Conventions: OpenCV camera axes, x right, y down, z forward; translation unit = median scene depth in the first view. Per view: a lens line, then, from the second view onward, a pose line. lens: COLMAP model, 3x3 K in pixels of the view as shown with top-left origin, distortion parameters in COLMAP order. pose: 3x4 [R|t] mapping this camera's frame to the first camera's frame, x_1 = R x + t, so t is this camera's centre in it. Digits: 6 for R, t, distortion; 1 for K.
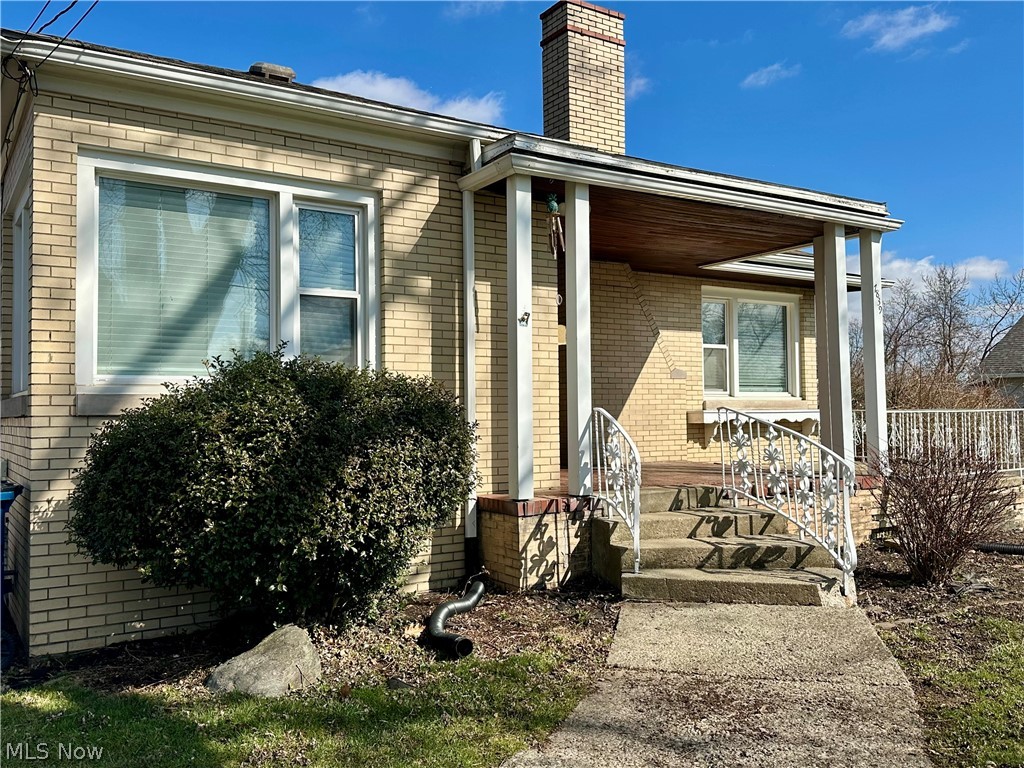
lens RADIAL K [[882.8, 0, 512.0], [0, 882.8, 384.0], [0, 0, 1]] dist [0.068674, -0.004877]
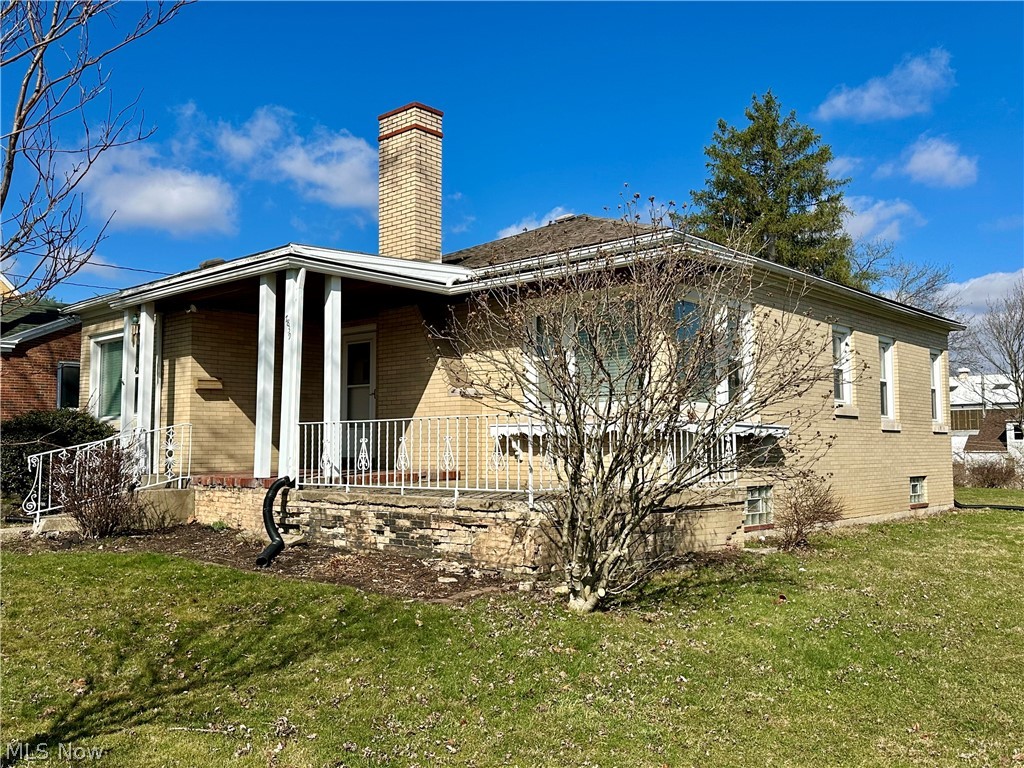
lens RADIAL K [[882.8, 0, 512.0], [0, 882.8, 384.0], [0, 0, 1]] dist [0.068674, -0.004877]
pose [[0.245964, -0.061587, -0.967320, 2.098321], [0.033146, 0.997930, -0.055108, 0.069065], [0.968712, -0.018509, 0.247496, 1.307443]]
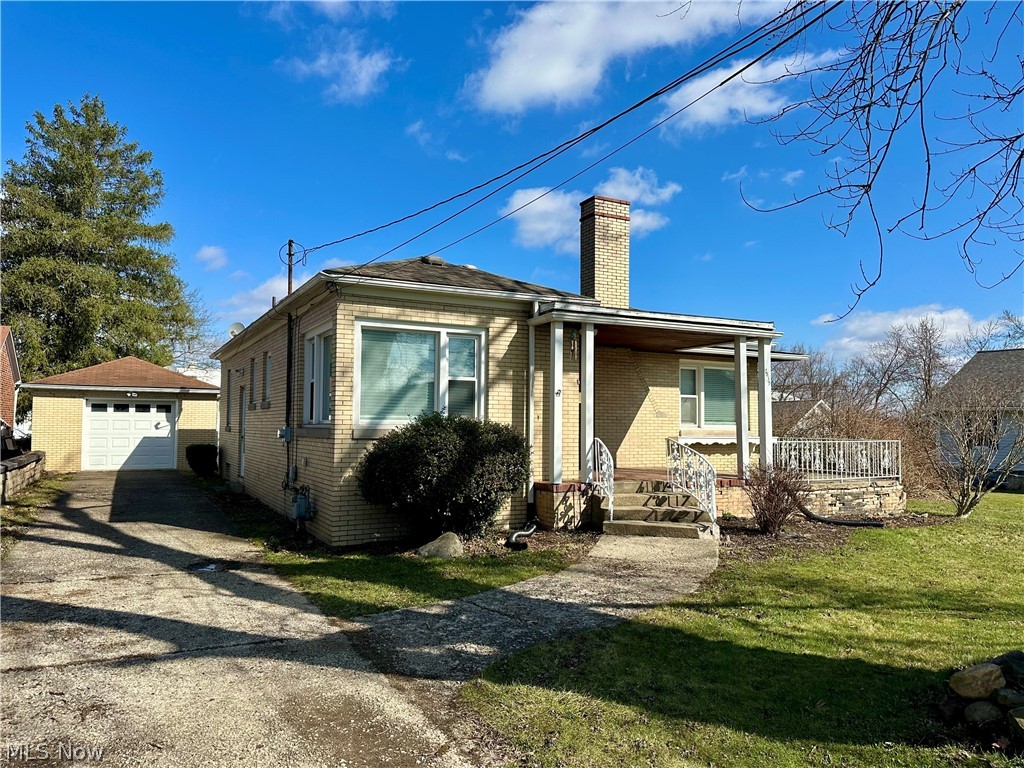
lens RADIAL K [[724.7, 0, 509.2], [0, 724.7, 397.9], [0, 0, 1]] dist [0.105298, -0.000183]
pose [[0.995083, 0.015478, -0.097823, 0.062241], [-0.015806, 0.999872, -0.002572, -0.055604], [0.097770, 0.004105, 0.995201, -0.626762]]
